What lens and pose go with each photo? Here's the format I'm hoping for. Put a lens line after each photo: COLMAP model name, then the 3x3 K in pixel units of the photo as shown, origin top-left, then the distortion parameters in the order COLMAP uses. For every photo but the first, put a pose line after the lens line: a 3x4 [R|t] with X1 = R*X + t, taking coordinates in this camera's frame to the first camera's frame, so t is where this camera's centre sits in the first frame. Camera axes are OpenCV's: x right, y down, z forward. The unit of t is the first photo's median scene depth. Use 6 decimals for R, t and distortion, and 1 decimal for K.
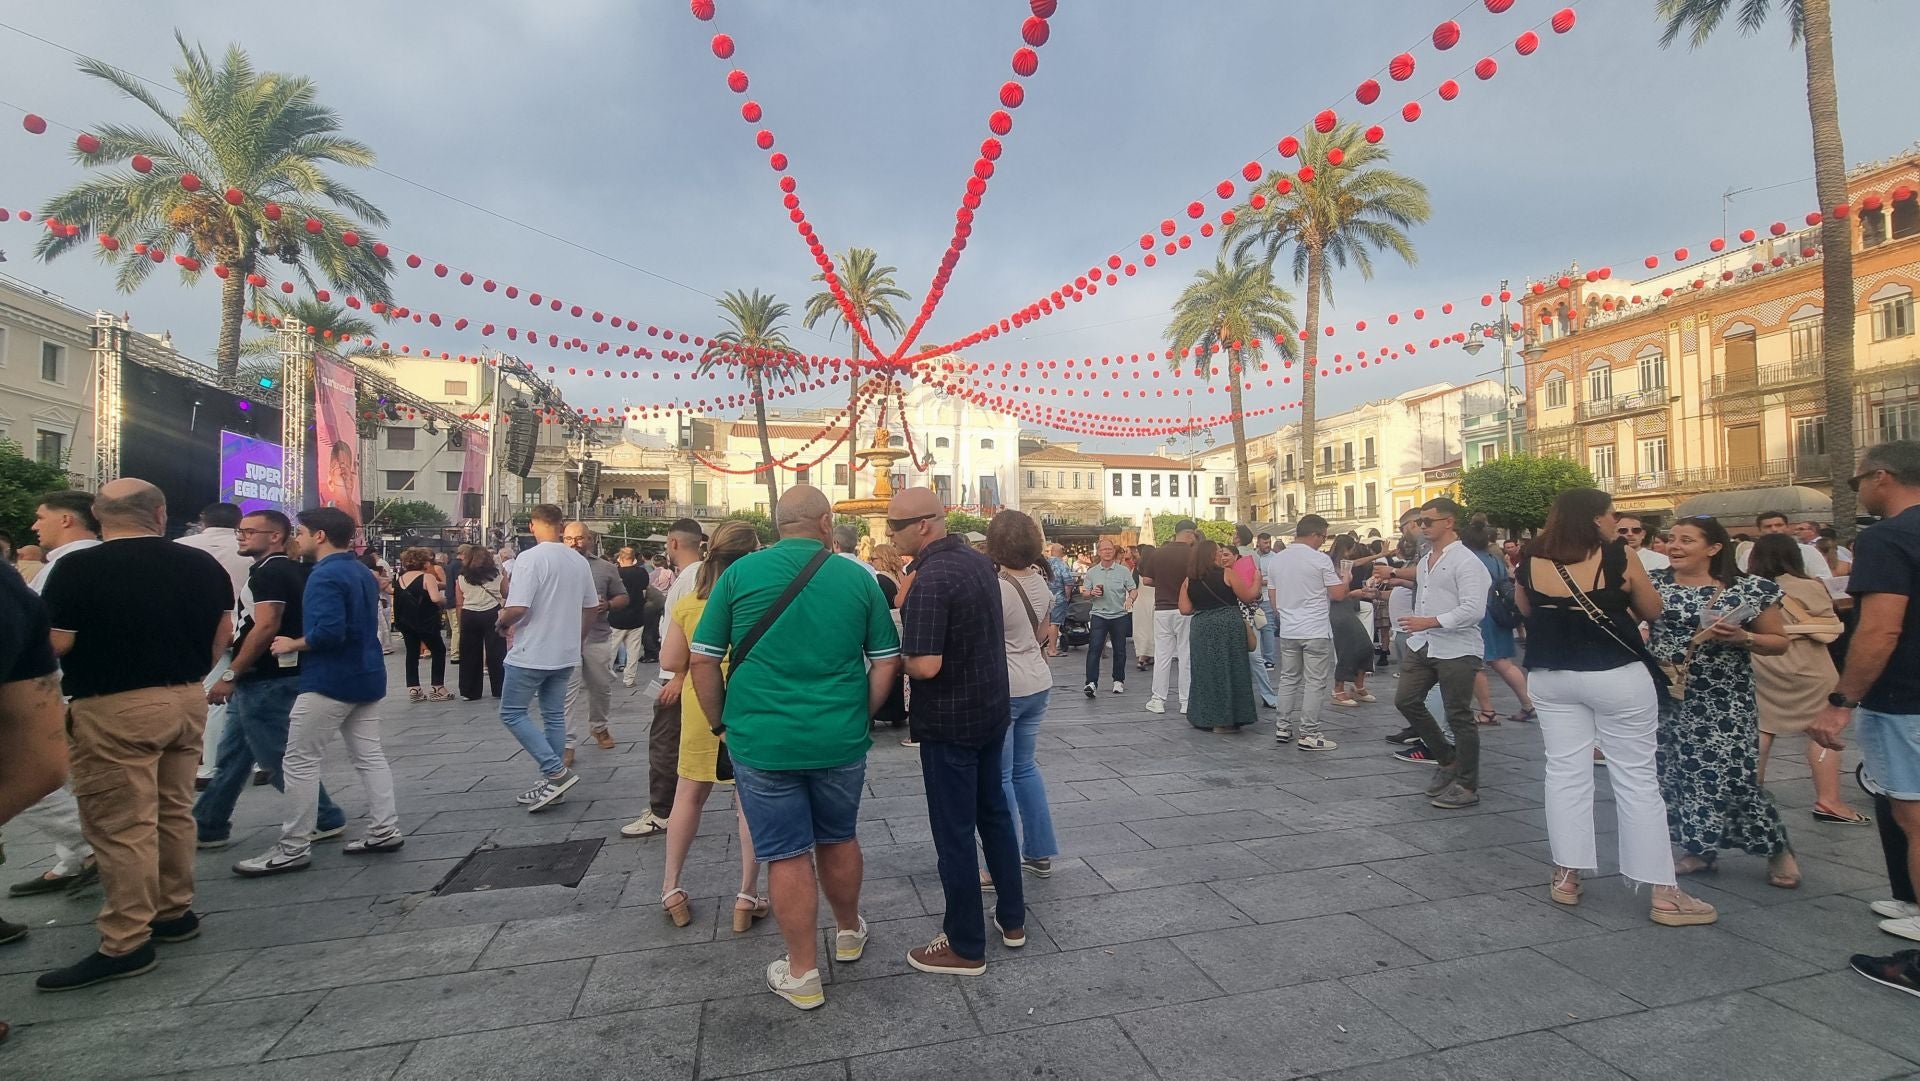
lens RADIAL K [[789.5, 0, 961.2], [0, 789.5, 545.1], [0, 0, 1]] dist [-0.003185, 0.000102]
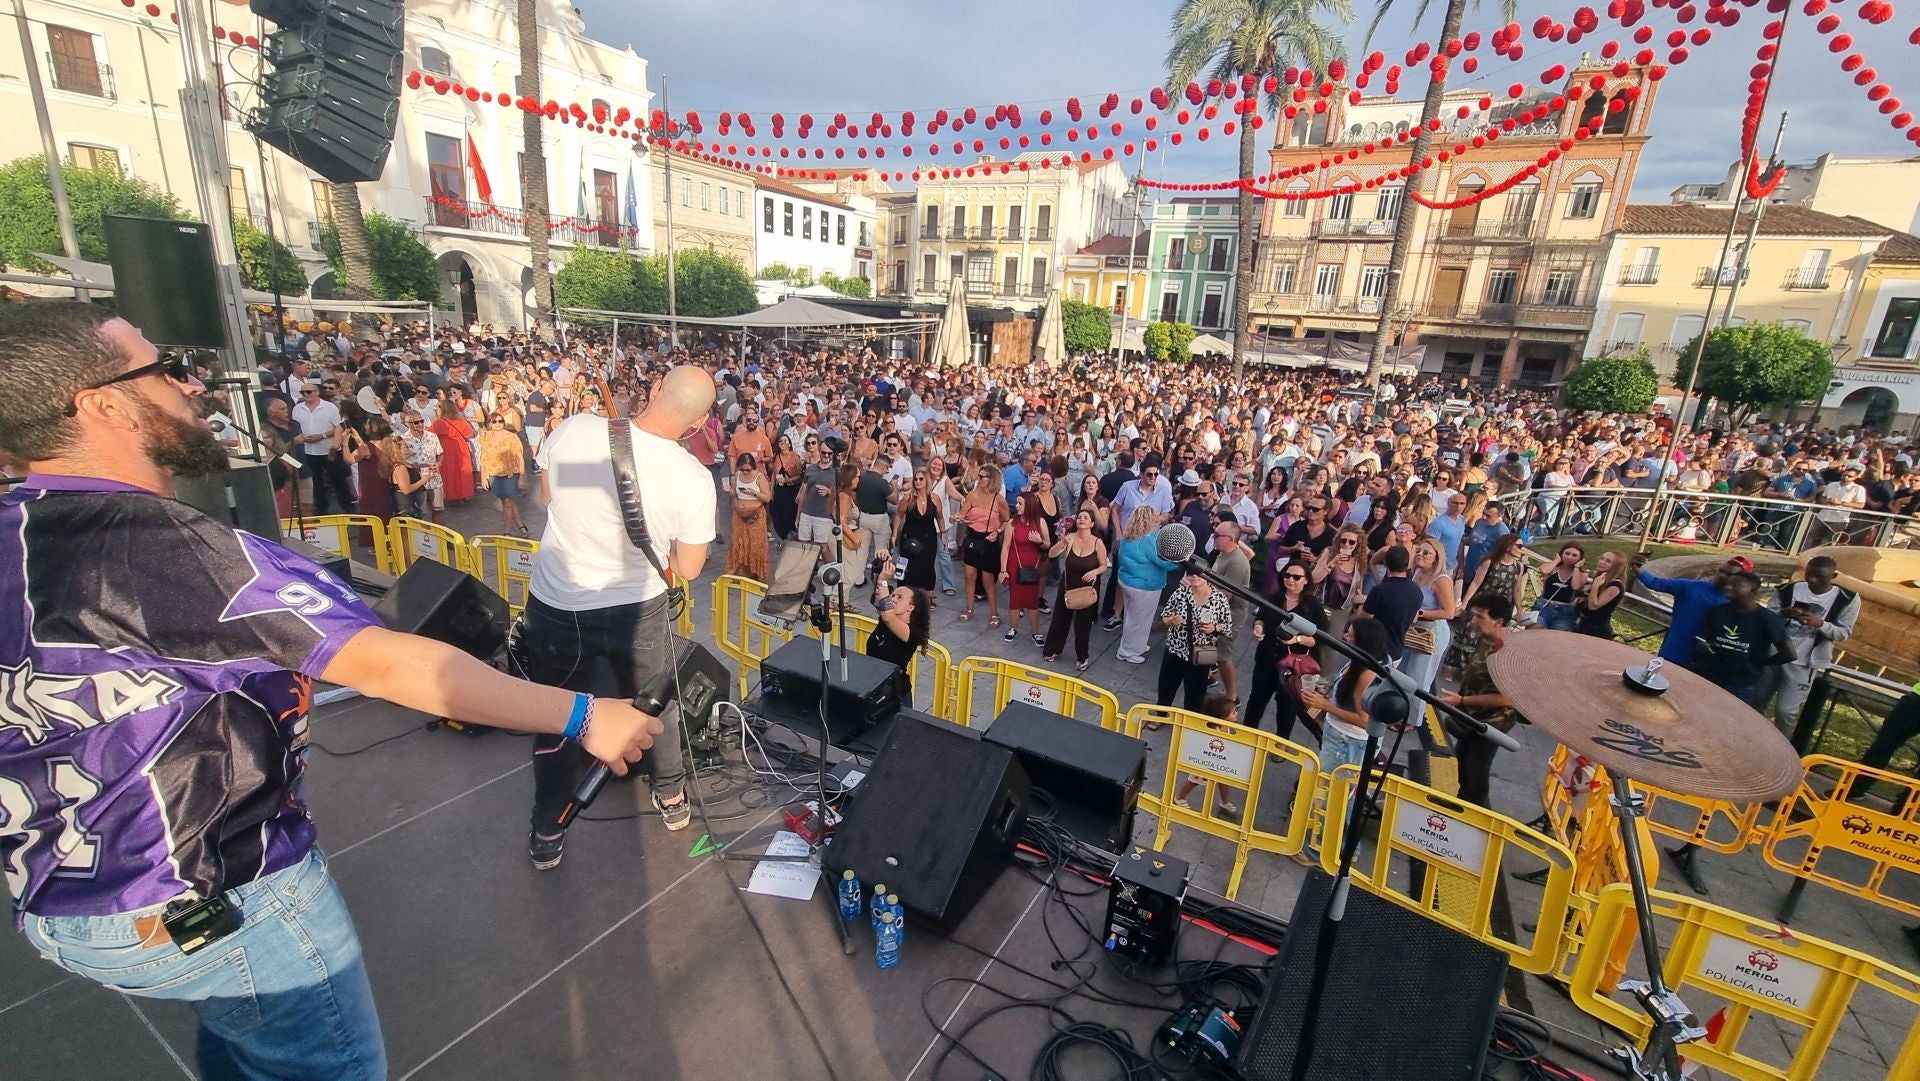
lens RADIAL K [[790.2, 0, 960.7], [0, 790.2, 546.8], [0, 0, 1]] dist [-0.003001, -0.000380]
pose [[0.697396, -0.147167, 0.701413, -0.299493], [-0.092901, 0.951870, 0.292085, -0.021826], [-0.710639, -0.268861, 0.650158, 0.448790]]
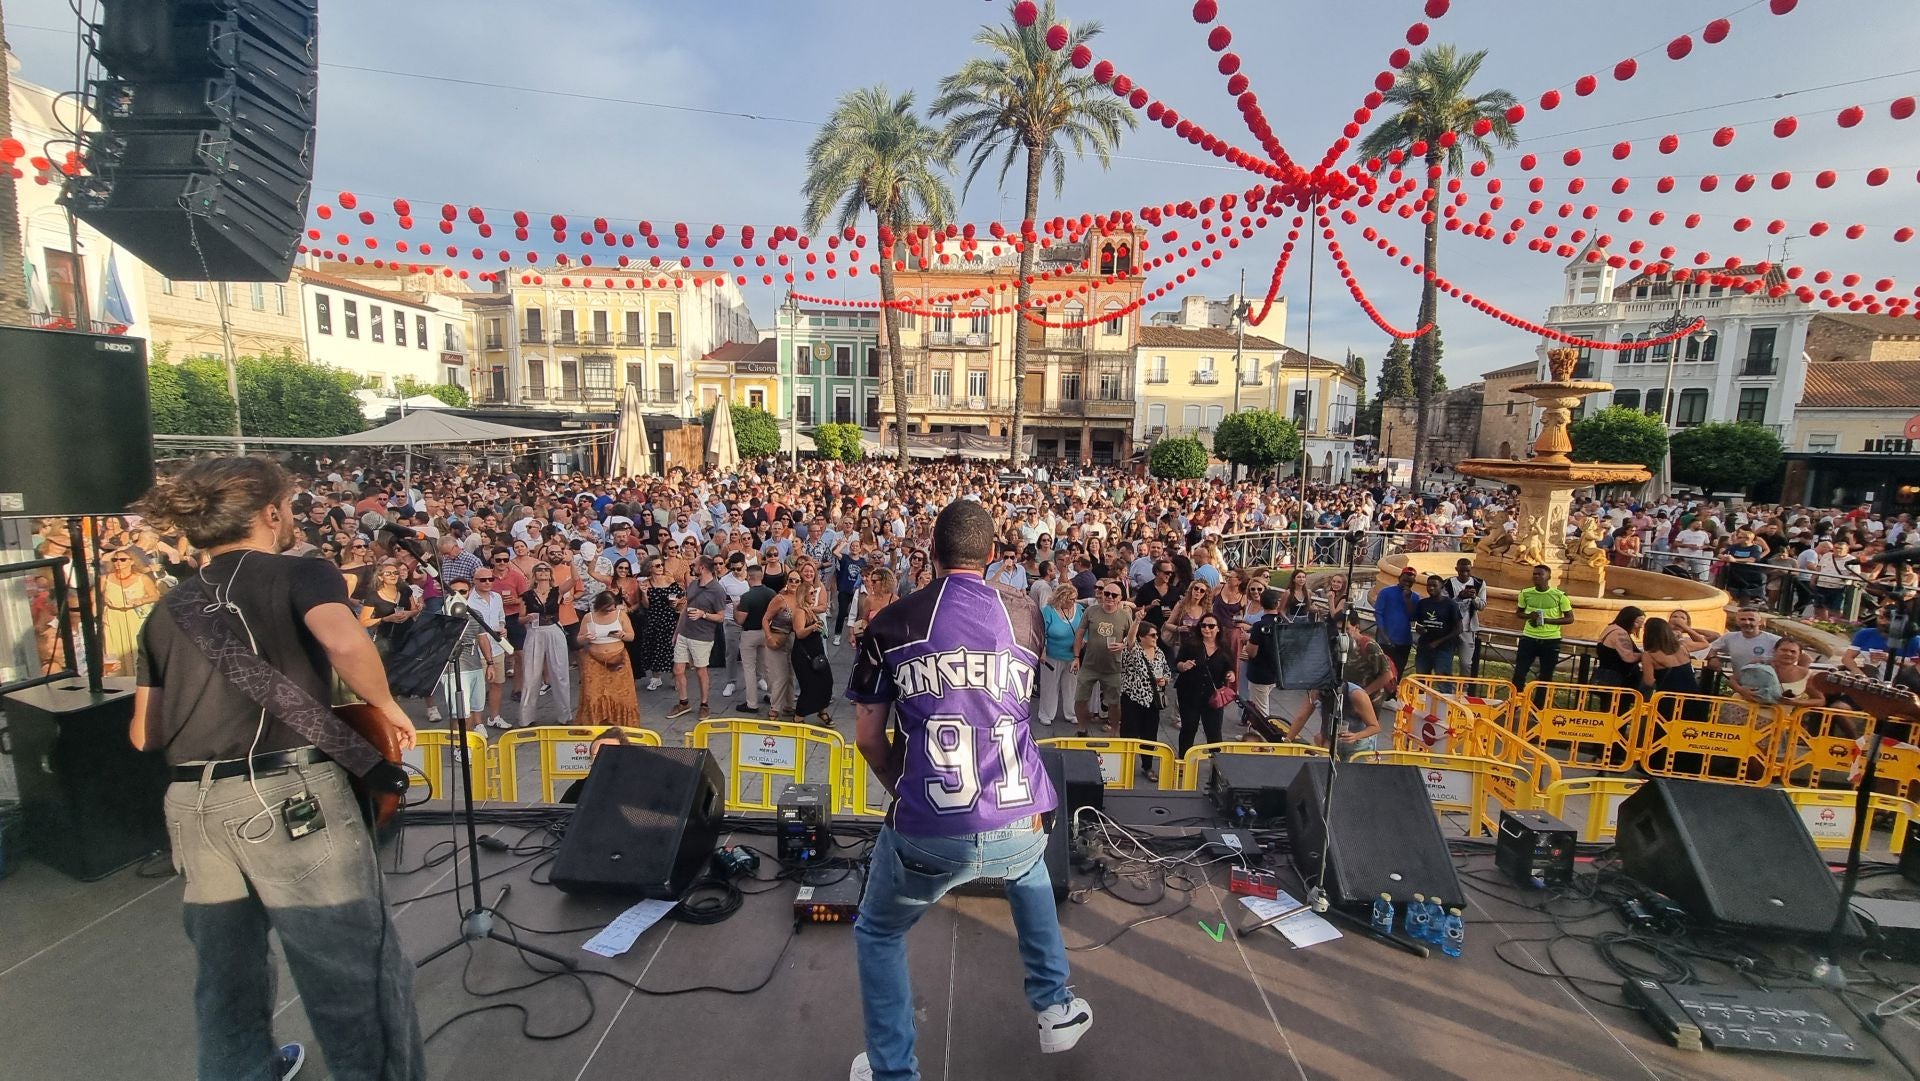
lens RADIAL K [[789.5, 0, 961.2], [0, 789.5, 545.1], [0, 0, 1]] dist [-0.003185, 0.000102]
pose [[0.280231, -0.114040, 0.953134, -0.332108], [-0.059071, 0.988988, 0.135697, -0.018957], [-0.958113, -0.094330, 0.270409, 0.494682]]
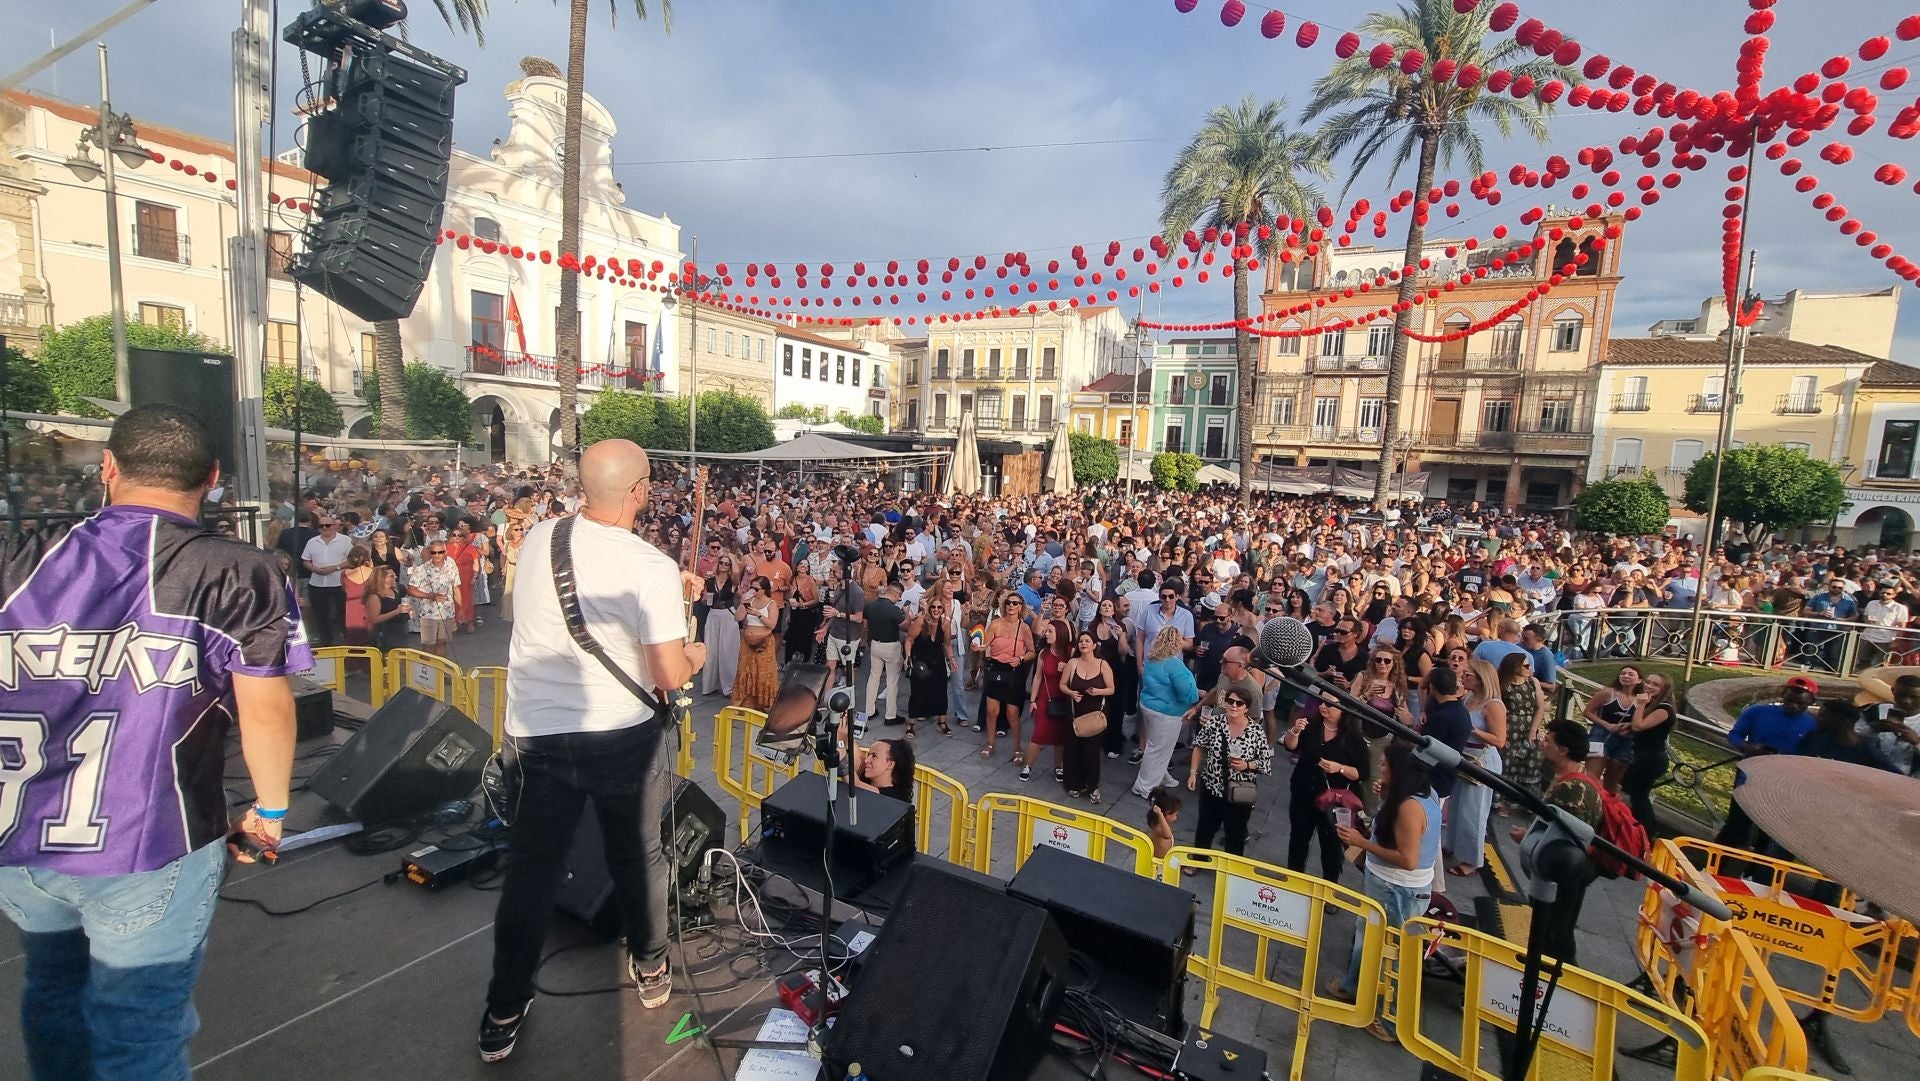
lens RADIAL K [[789.5, 0, 961.2], [0, 789.5, 545.1], [0, 0, 1]] dist [-0.003185, 0.000102]
pose [[0.706204, -0.036522, 0.707066, -0.296907], [-0.080687, 0.988011, 0.131623, -0.019979], [-0.703396, -0.150004, 0.694790, 0.451956]]
